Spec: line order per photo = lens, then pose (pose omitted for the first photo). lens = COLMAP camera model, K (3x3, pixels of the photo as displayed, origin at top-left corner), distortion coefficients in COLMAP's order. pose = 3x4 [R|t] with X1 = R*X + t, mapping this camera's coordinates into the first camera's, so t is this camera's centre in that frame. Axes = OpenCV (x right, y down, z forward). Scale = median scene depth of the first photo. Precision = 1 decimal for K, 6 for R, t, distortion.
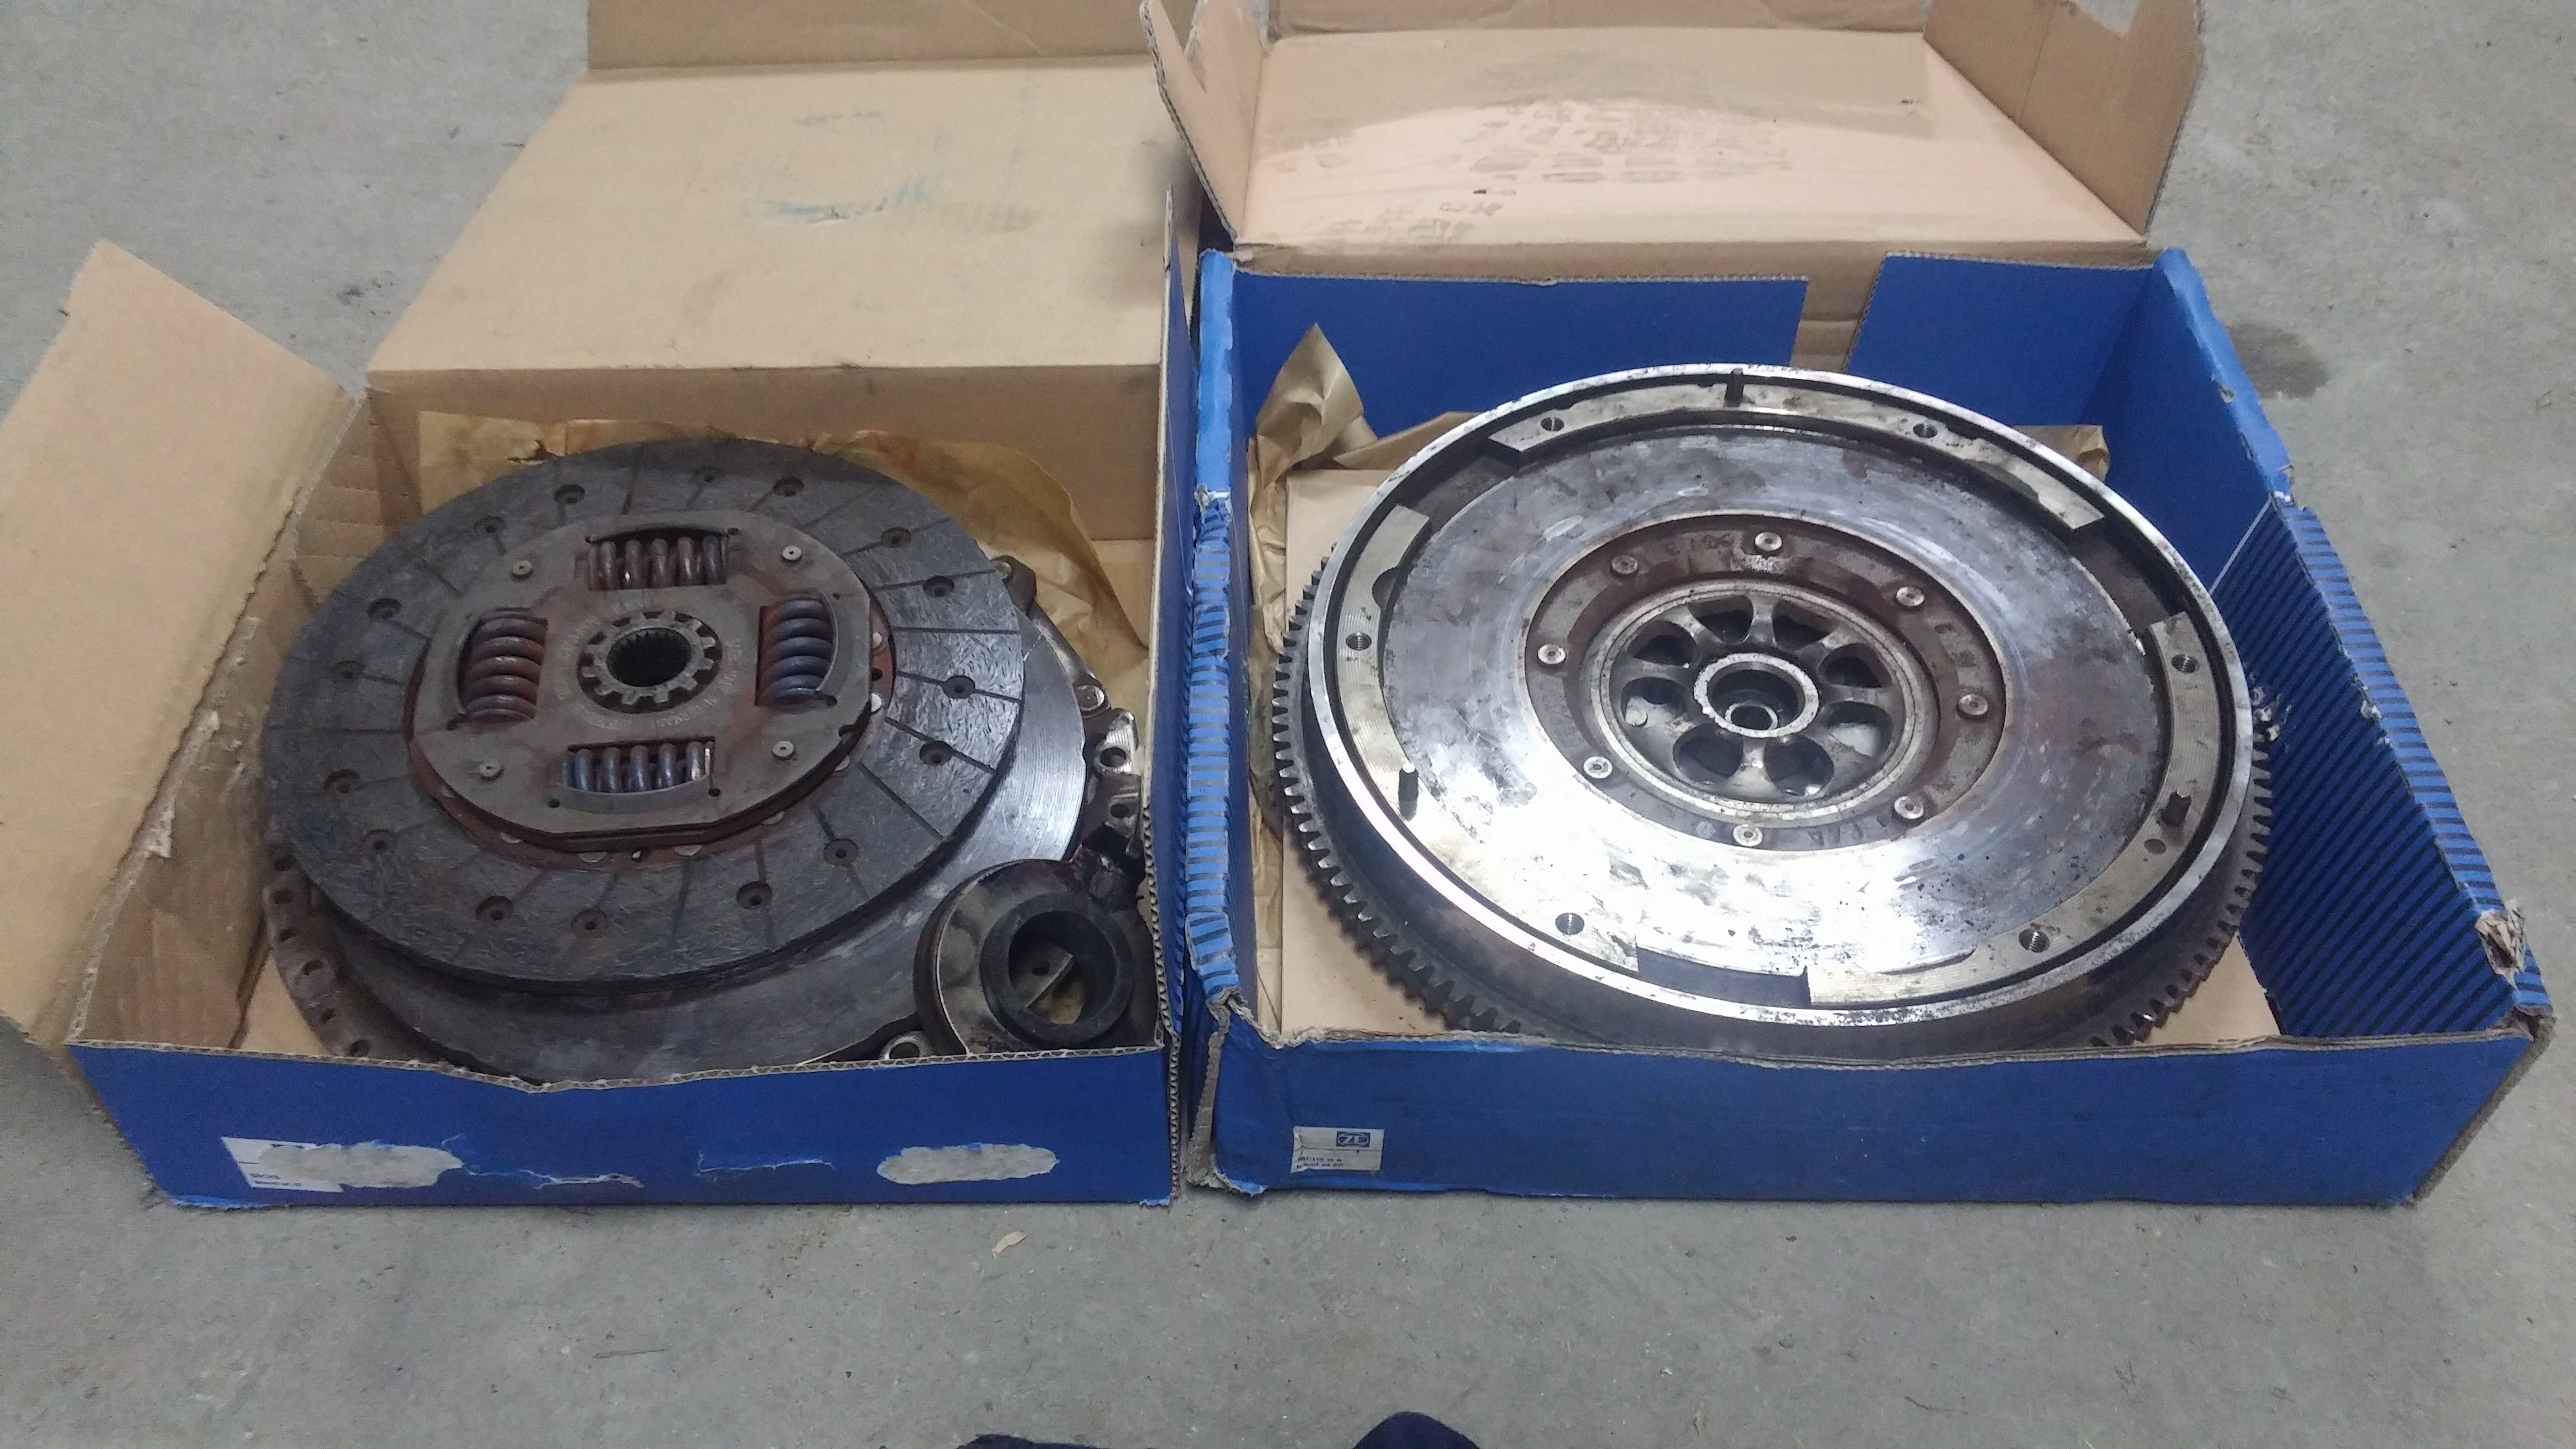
lens RADIAL K [[2110.4, 0, 1282.7], [0, 2110.4, 713.9], [0, 0, 1]] dist [0.021513, -0.025512]
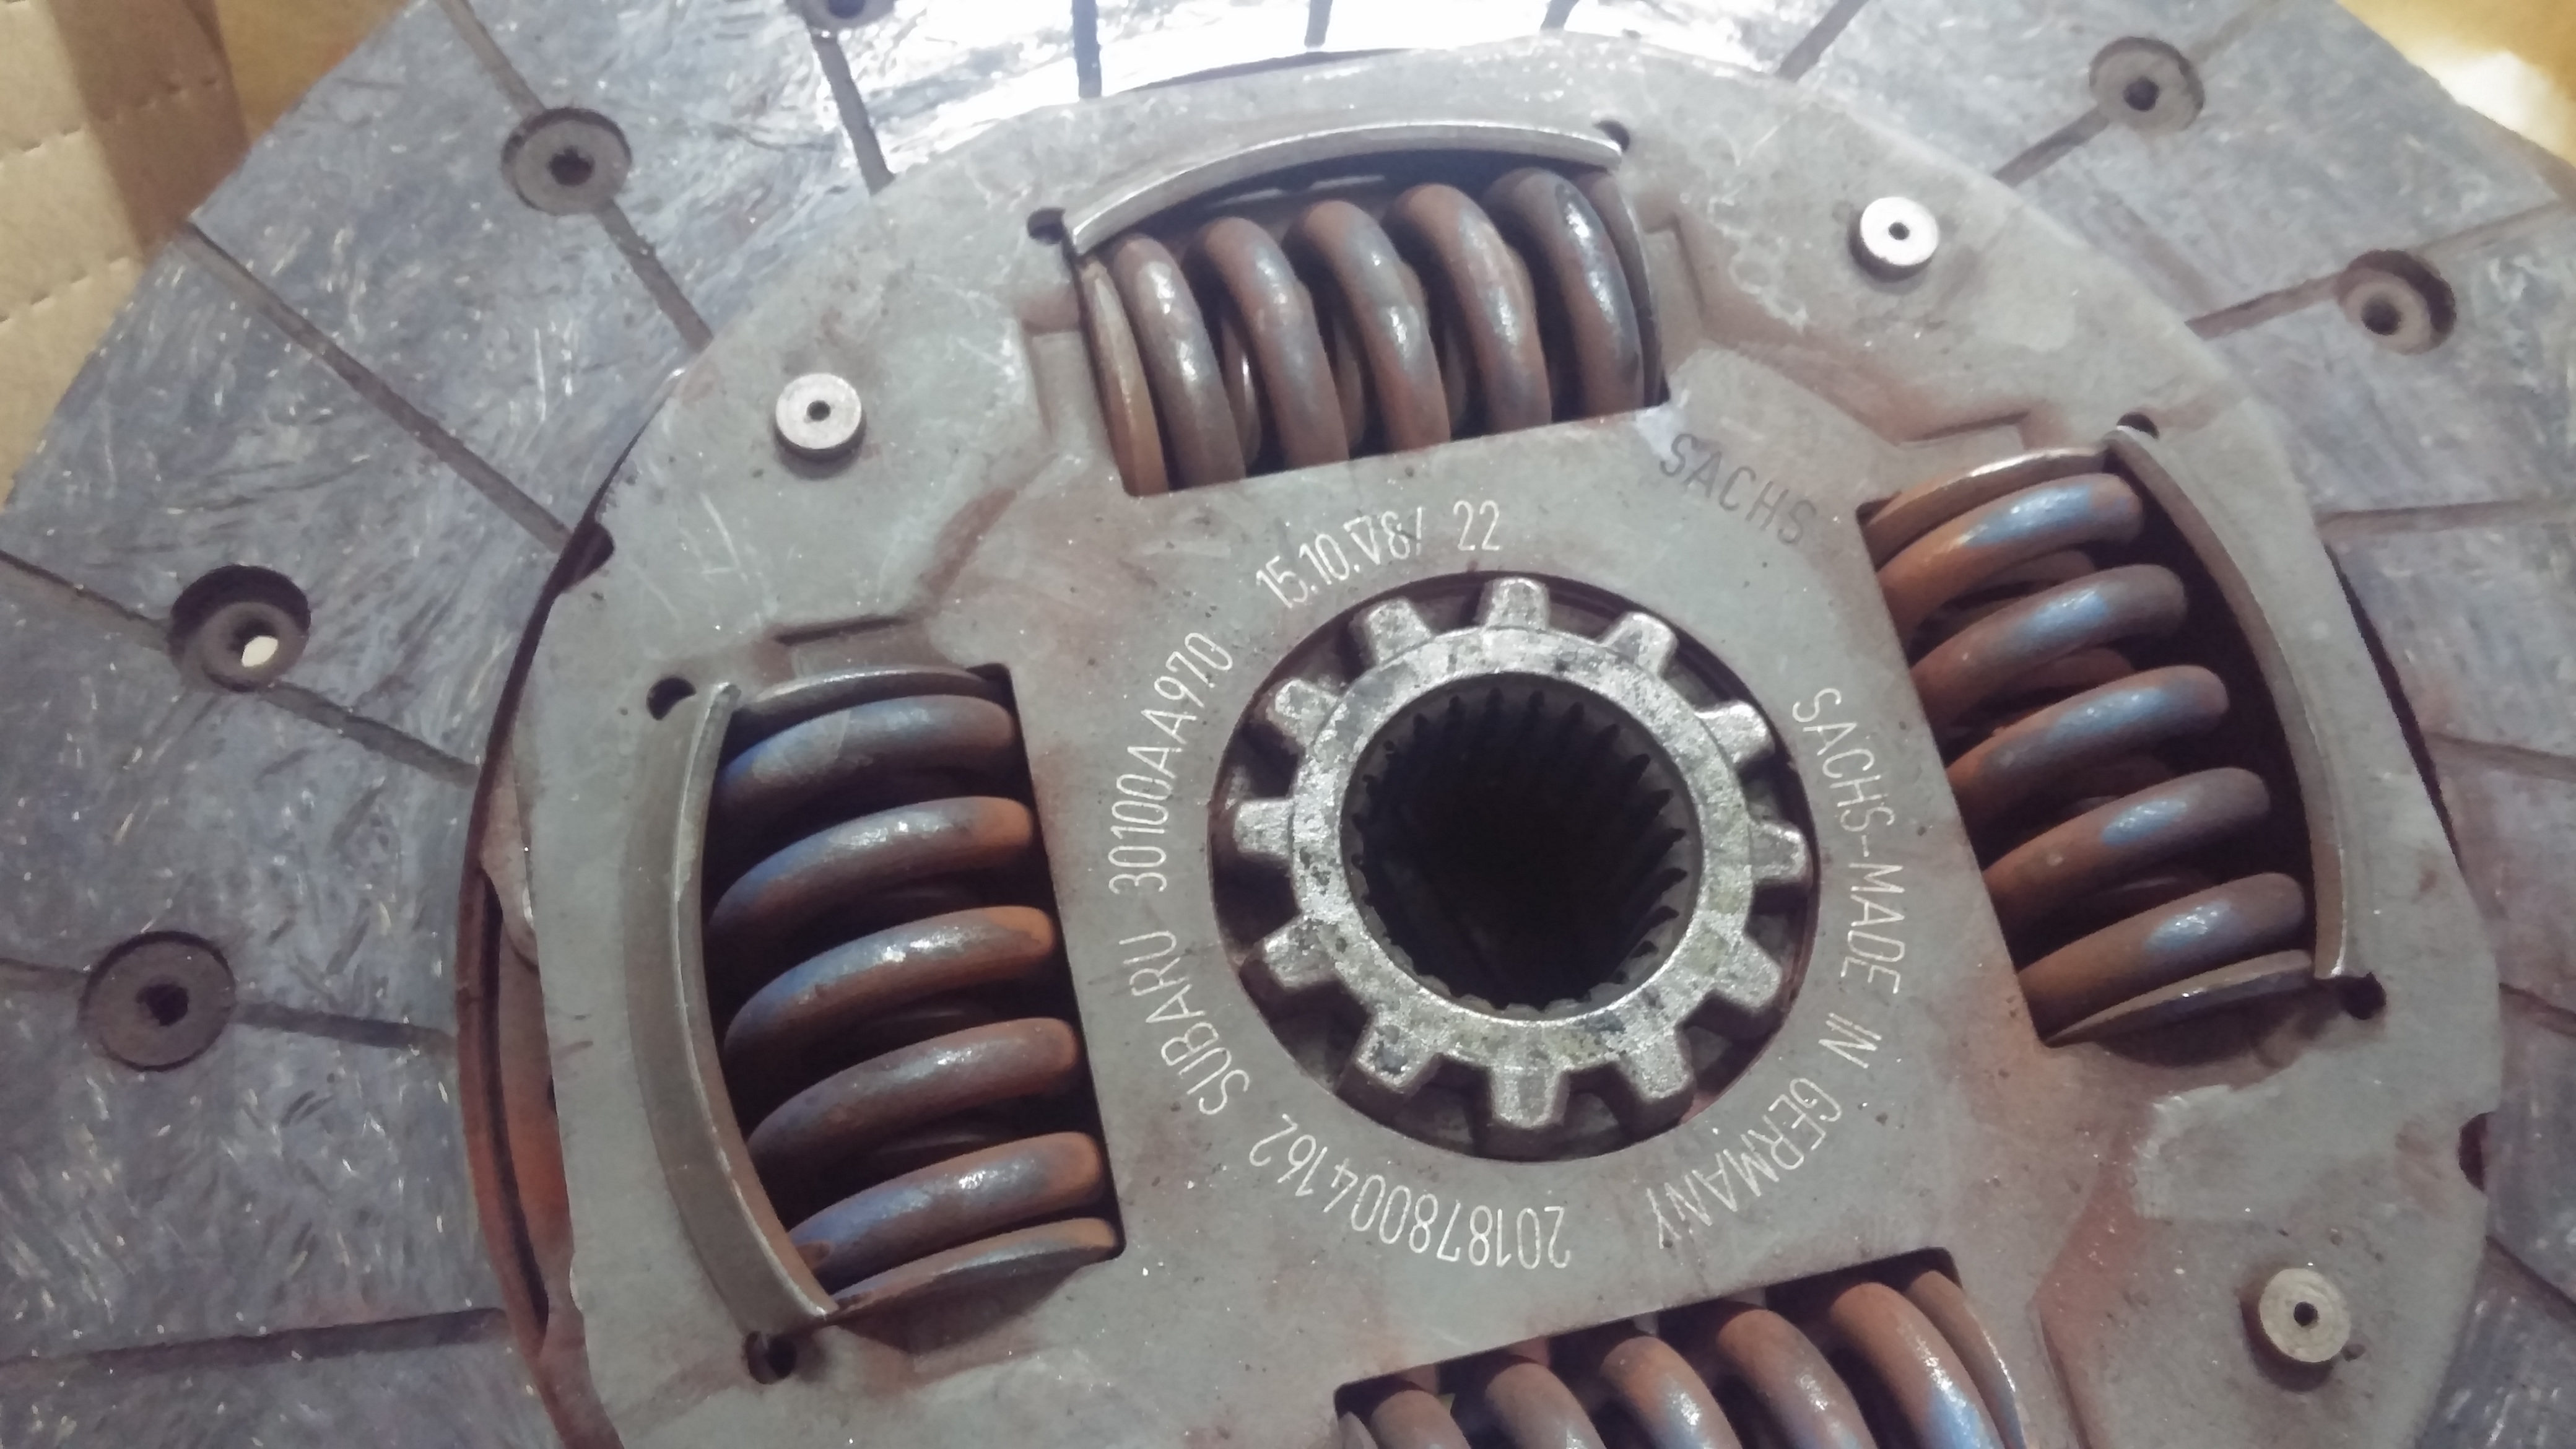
lens RADIAL K [[2110.4, 0, 1298.0], [0, 2110.4, 728.4], [0, 0, 1]] dist [0.021513, -0.025512]
pose [[0.992653, -0.086913, 0.084184, -0.333539], [0.046706, 0.917047, 0.396036, -0.125962], [-0.111621, -0.389194, 0.914368, 0.780286]]
